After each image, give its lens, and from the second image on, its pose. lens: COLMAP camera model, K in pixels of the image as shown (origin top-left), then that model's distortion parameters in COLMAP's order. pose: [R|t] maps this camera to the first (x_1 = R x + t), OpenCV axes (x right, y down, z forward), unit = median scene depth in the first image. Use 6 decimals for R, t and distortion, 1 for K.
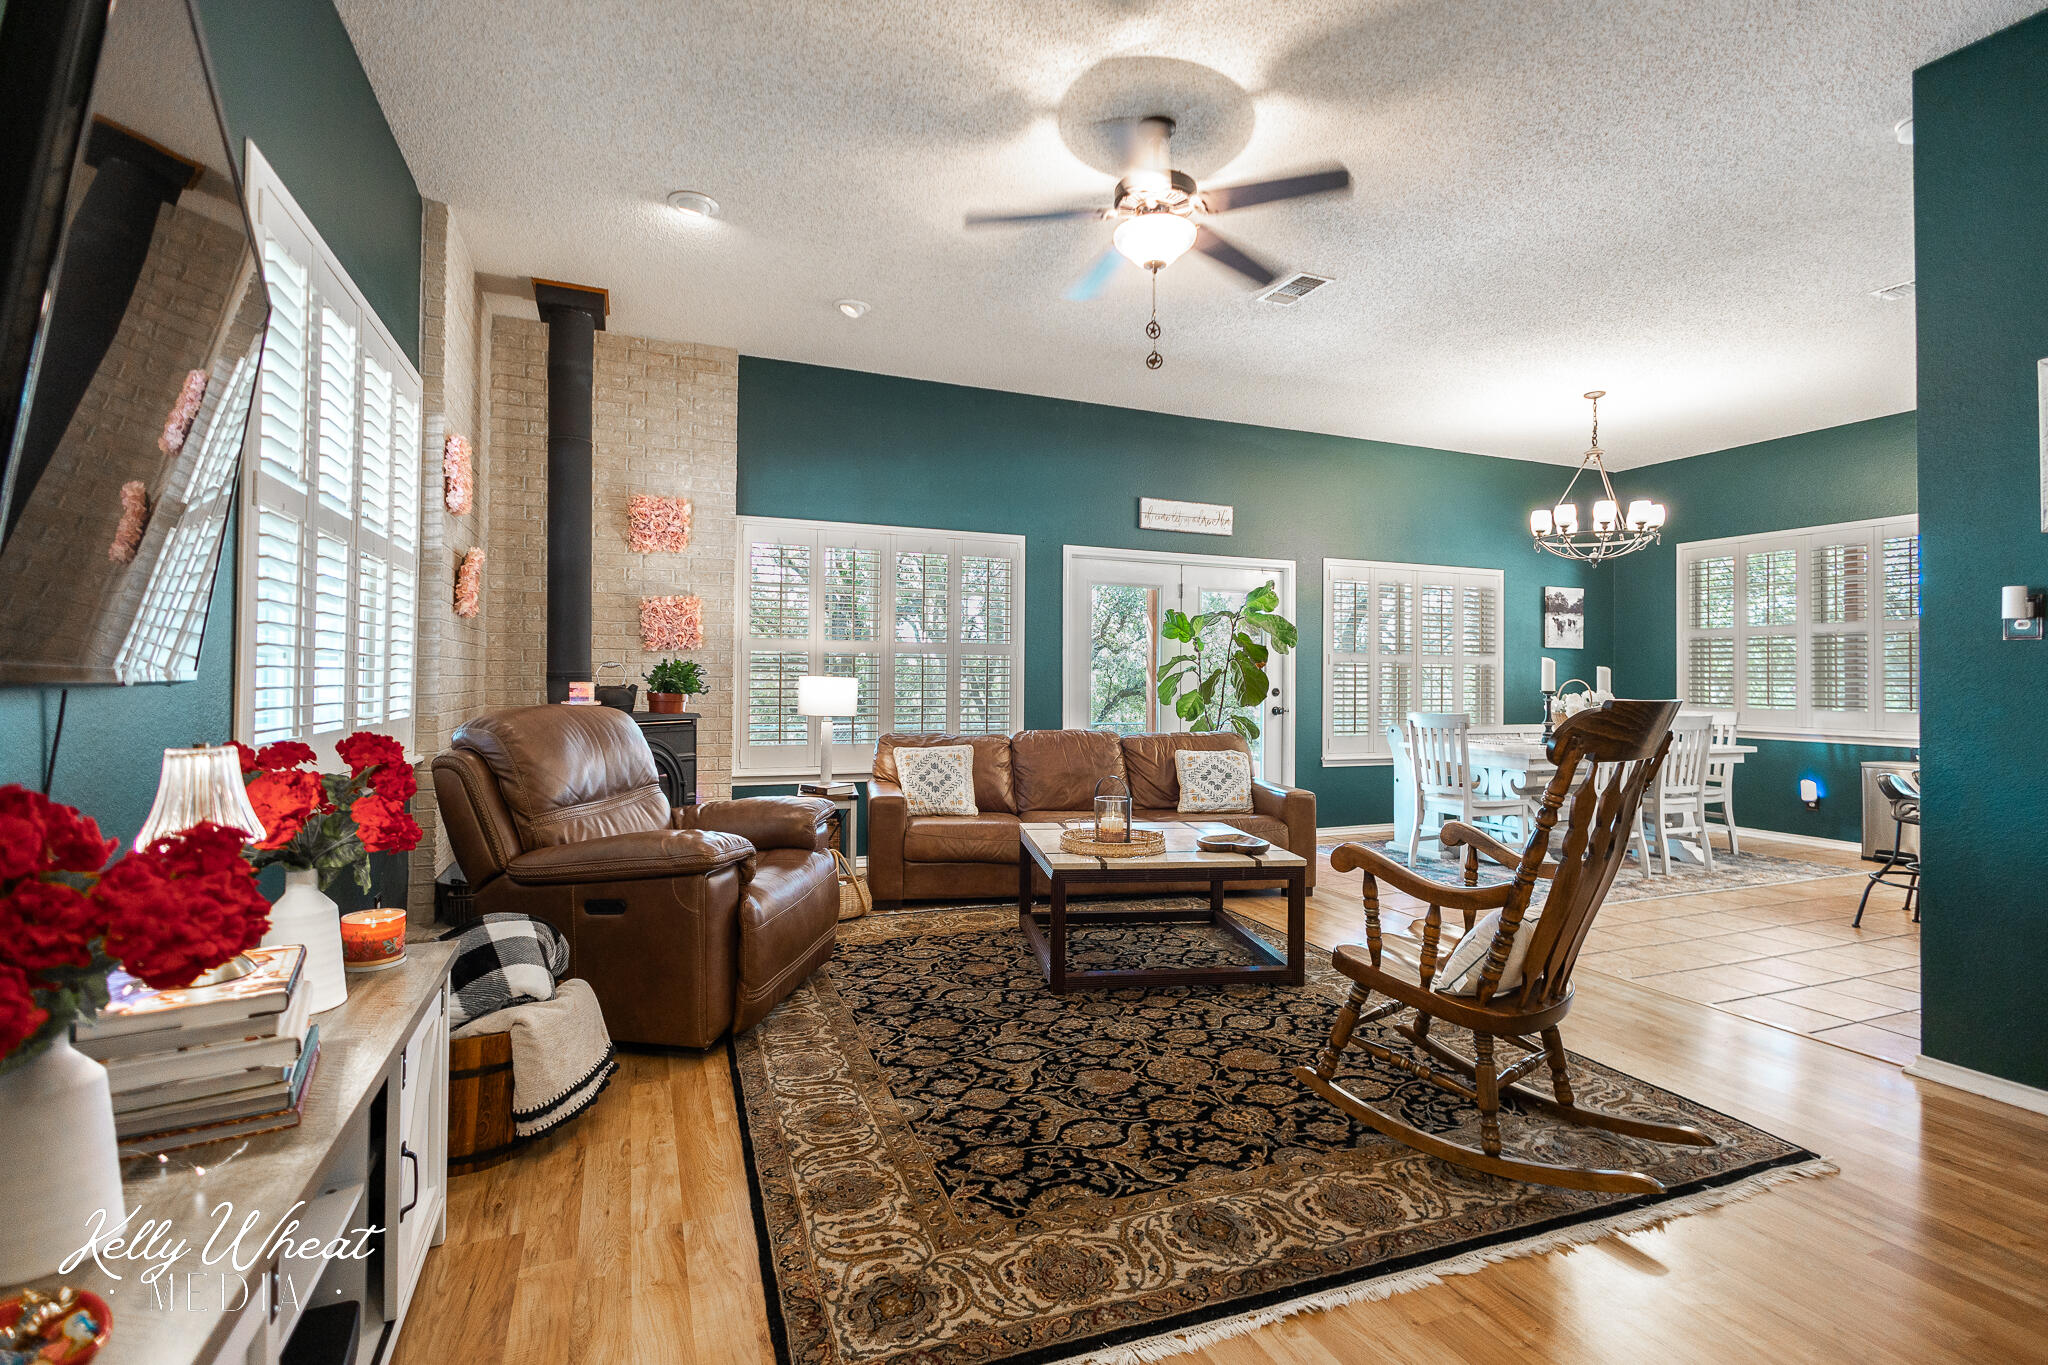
lens RADIAL K [[946.9, 0, 1024.3], [0, 946.9, 669.1], [0, 0, 1]] dist [0.010008, -0.004908]
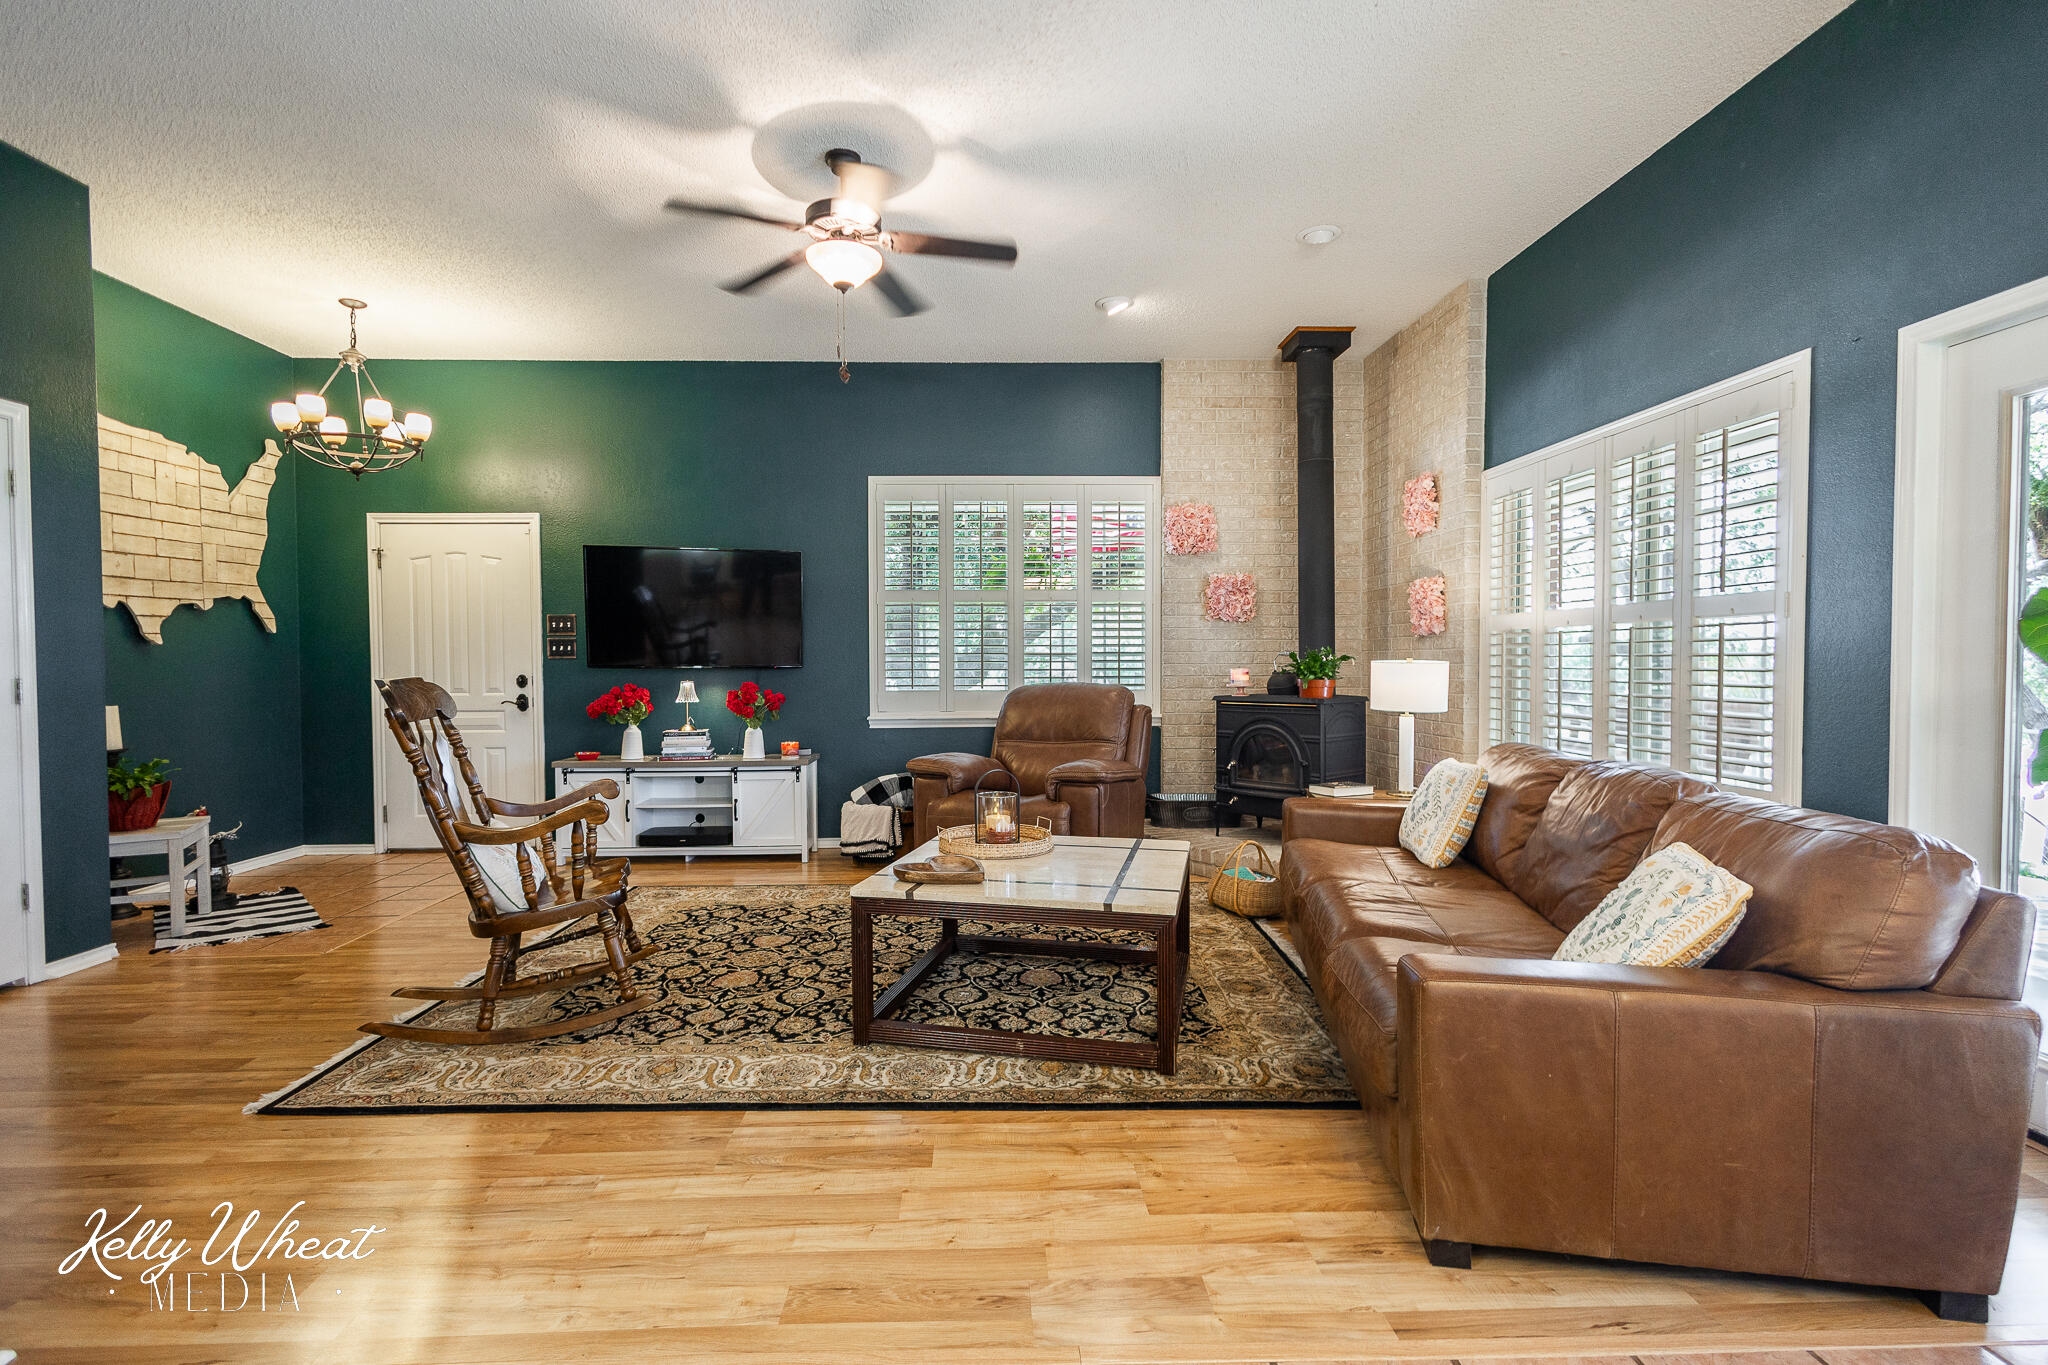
lens RADIAL K [[946.9, 0, 1013.9], [0, 946.9, 682.2], [0, 0, 1]] dist [0.010008, -0.004908]
pose [[-0.349775, 0.012462, -0.936751, 0.650670], [0.010663, 0.999900, 0.009320, 0.013653], [0.936773, -0.006728, -0.349872, 0.920494]]
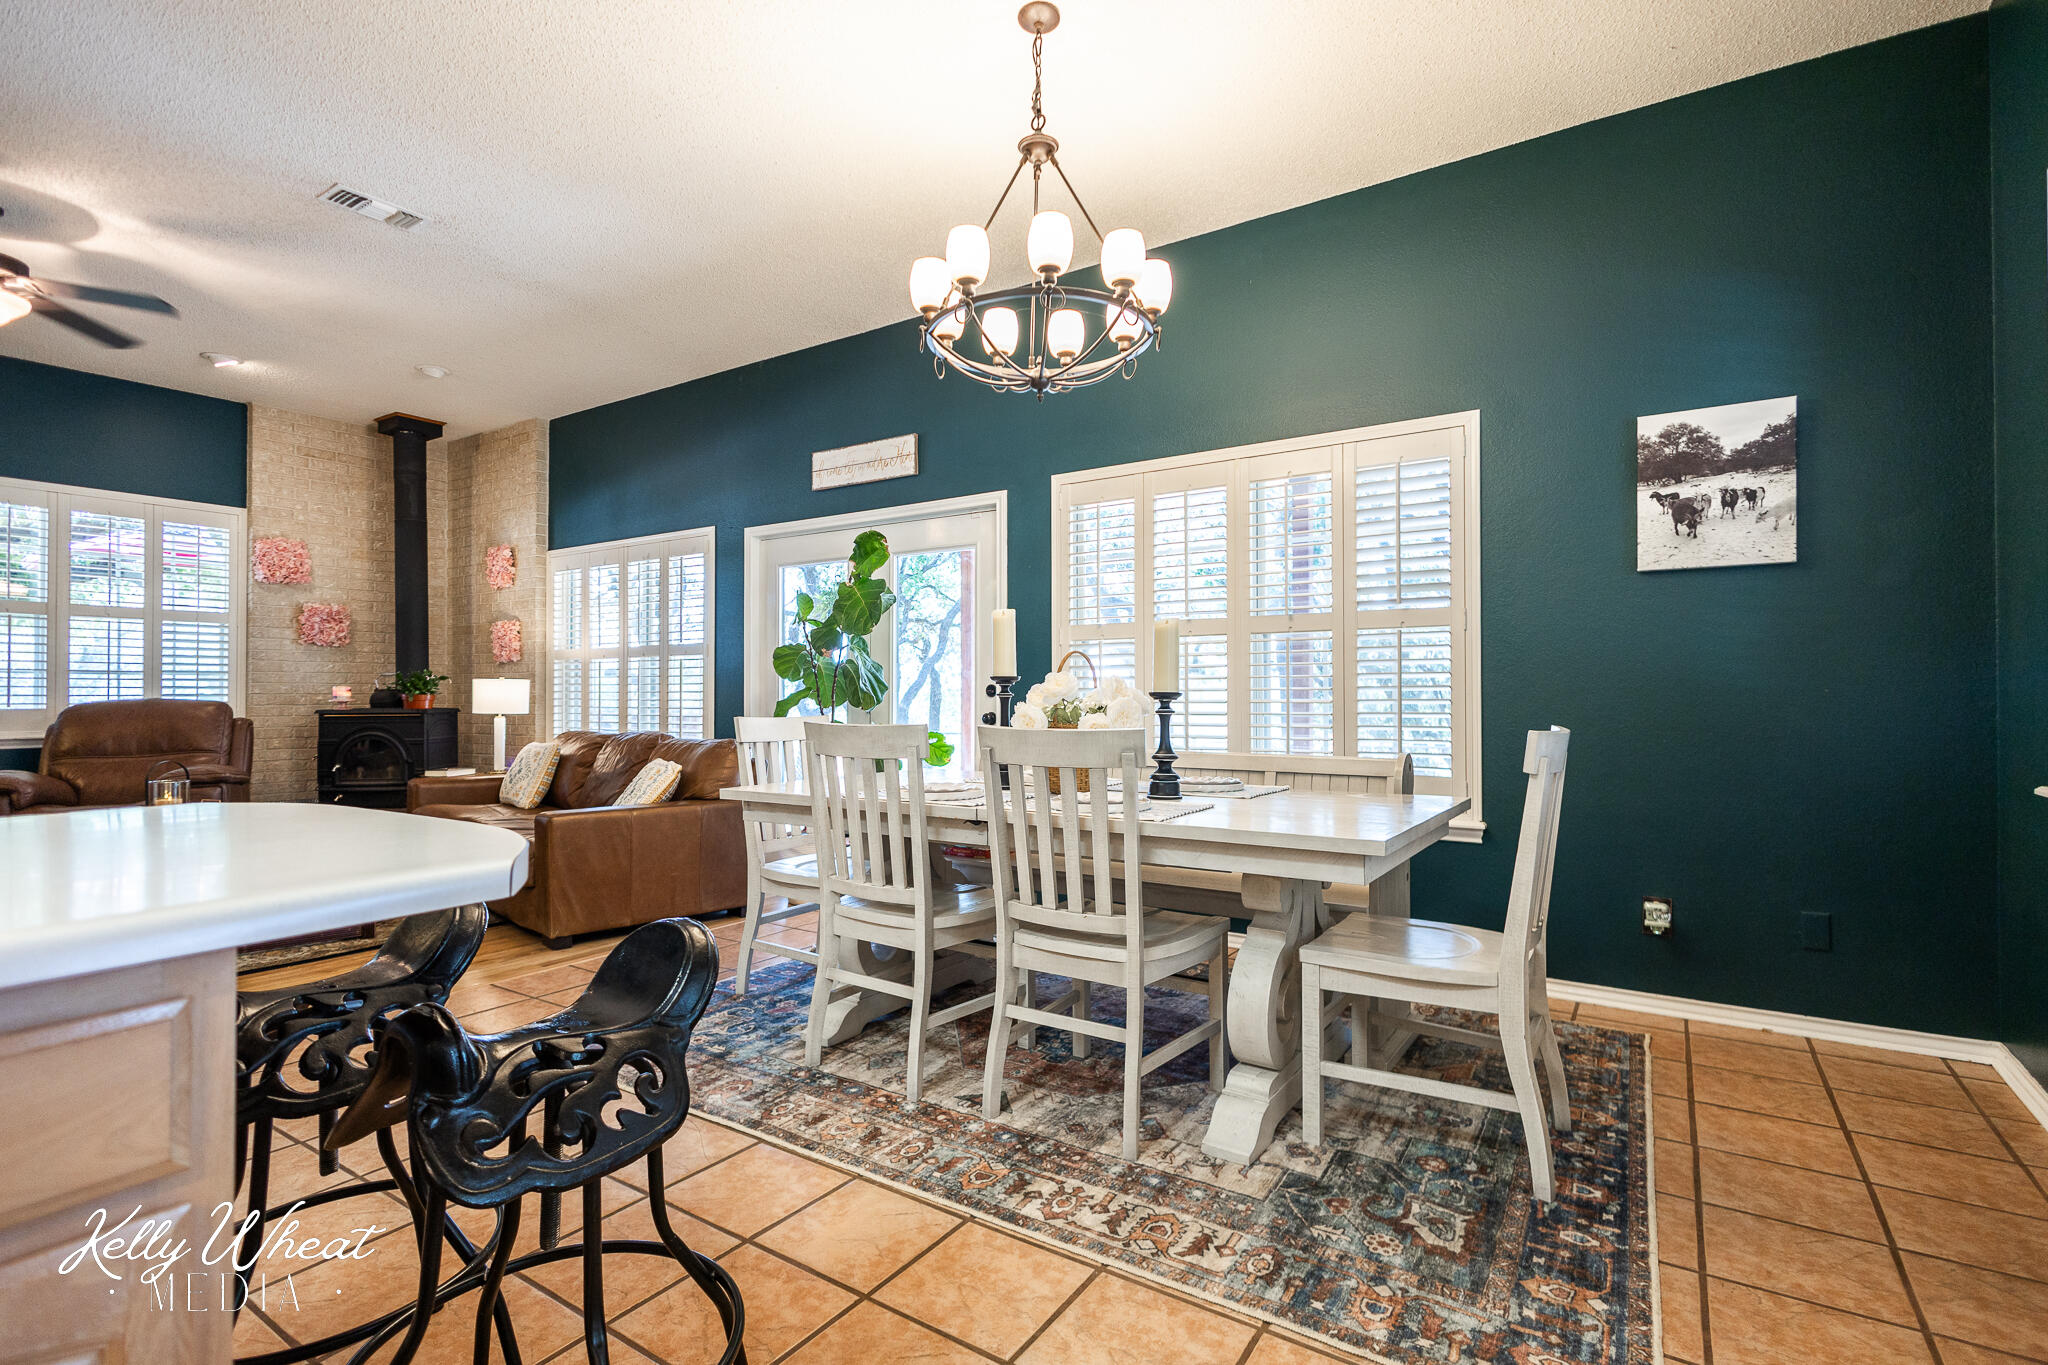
lens RADIAL K [[967.1, 0, 1017.3], [0, 967.1, 684.9], [0, 0, 1]] dist [0.000221, 0.000972]
pose [[0.553139, -0.018701, -0.832879, 1.096231], [0.016236, 0.999800, -0.011666, 0.036783], [0.832931, -0.007069, 0.553332, 0.827830]]
